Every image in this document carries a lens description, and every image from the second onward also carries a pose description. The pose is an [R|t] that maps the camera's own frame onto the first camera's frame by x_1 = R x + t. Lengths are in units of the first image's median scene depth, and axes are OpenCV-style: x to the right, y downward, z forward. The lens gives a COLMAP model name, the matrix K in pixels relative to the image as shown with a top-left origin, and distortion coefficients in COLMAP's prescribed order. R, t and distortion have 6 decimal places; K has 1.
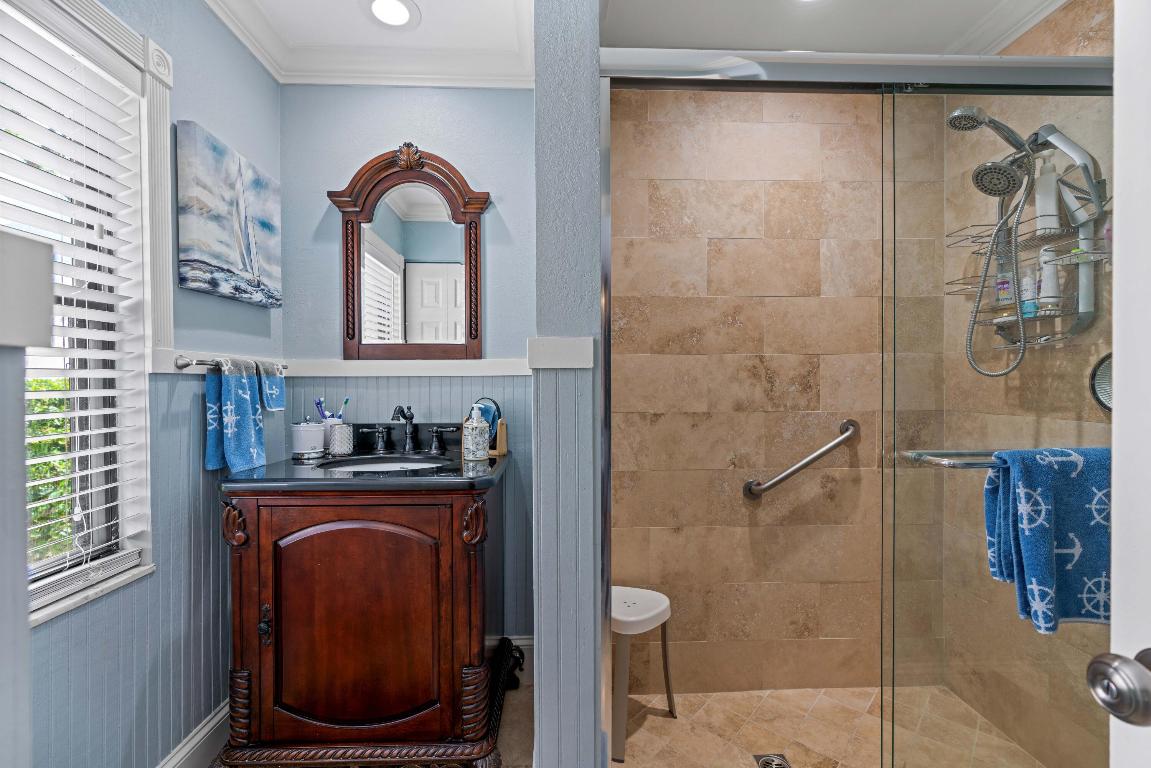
lens RADIAL K [[508.8, 0, 573.4], [0, 508.8, 383.9], [0, 0, 1]] dist [-0.011681, 0.002669]
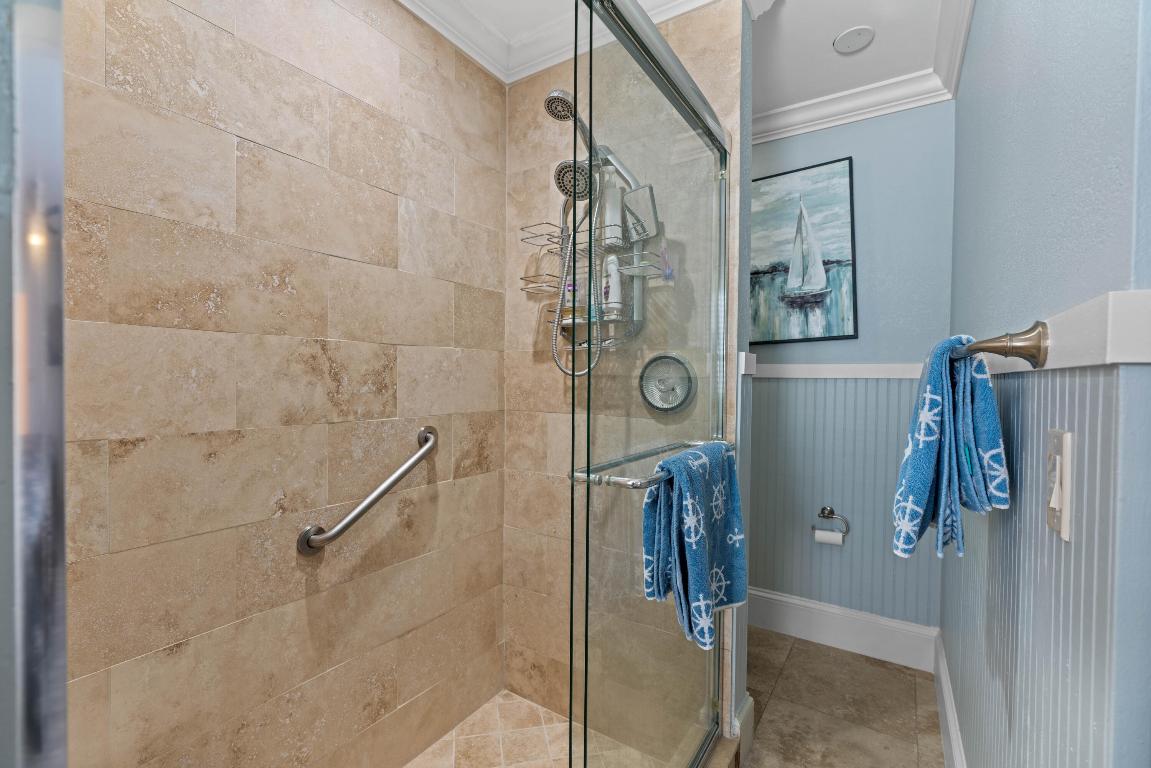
lens RADIAL K [[508.8, 0, 575.1], [0, 508.8, 387.3], [0, 0, 1]] dist [-0.011681, 0.002669]
pose [[0.569713, -0.005219, 0.821827, 0.003536], [-0.007219, 0.999909, 0.011354, -0.003930], [-0.821812, -0.012401, 0.569624, 0.337424]]
